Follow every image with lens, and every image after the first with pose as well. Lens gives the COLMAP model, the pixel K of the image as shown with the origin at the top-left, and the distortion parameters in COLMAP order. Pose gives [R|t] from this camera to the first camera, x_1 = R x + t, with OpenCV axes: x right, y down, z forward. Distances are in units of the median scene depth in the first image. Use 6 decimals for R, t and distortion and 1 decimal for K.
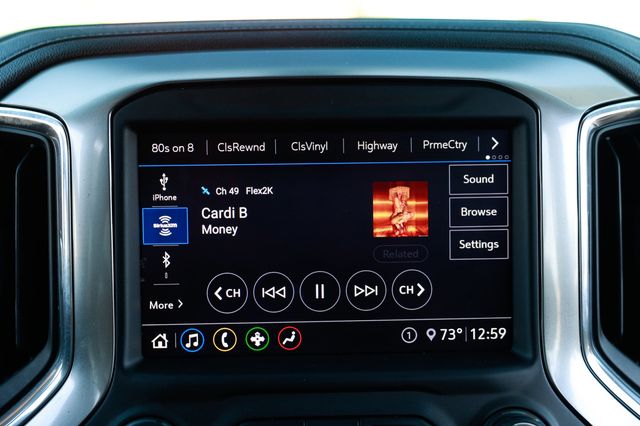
lens RADIAL K [[802.7, 0, 320.2], [0, 802.7, 209.4], [0, 0, 1]] dist [0.102122, 0.000000]
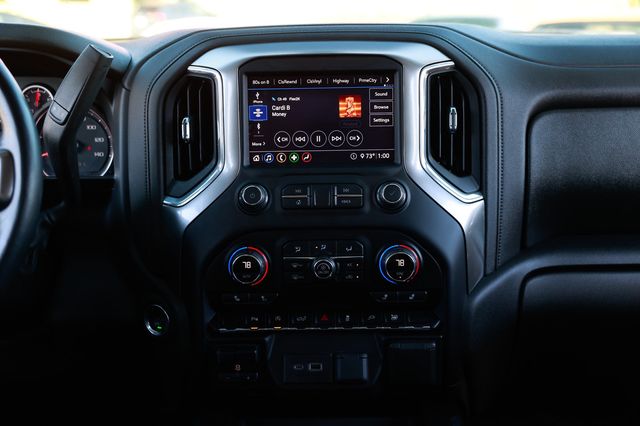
lens RADIAL K [[812.9, 0, 322.4], [0, 812.9, 208.9], [0, 0, 1]] dist [0.242015, 0.000000]
pose [[0.998467, 0.000205, -0.055343, 0.154914], [0.000840, 0.999822, 0.018863, 0.275210], [0.055337, -0.018880, 0.998289, -1.582051]]
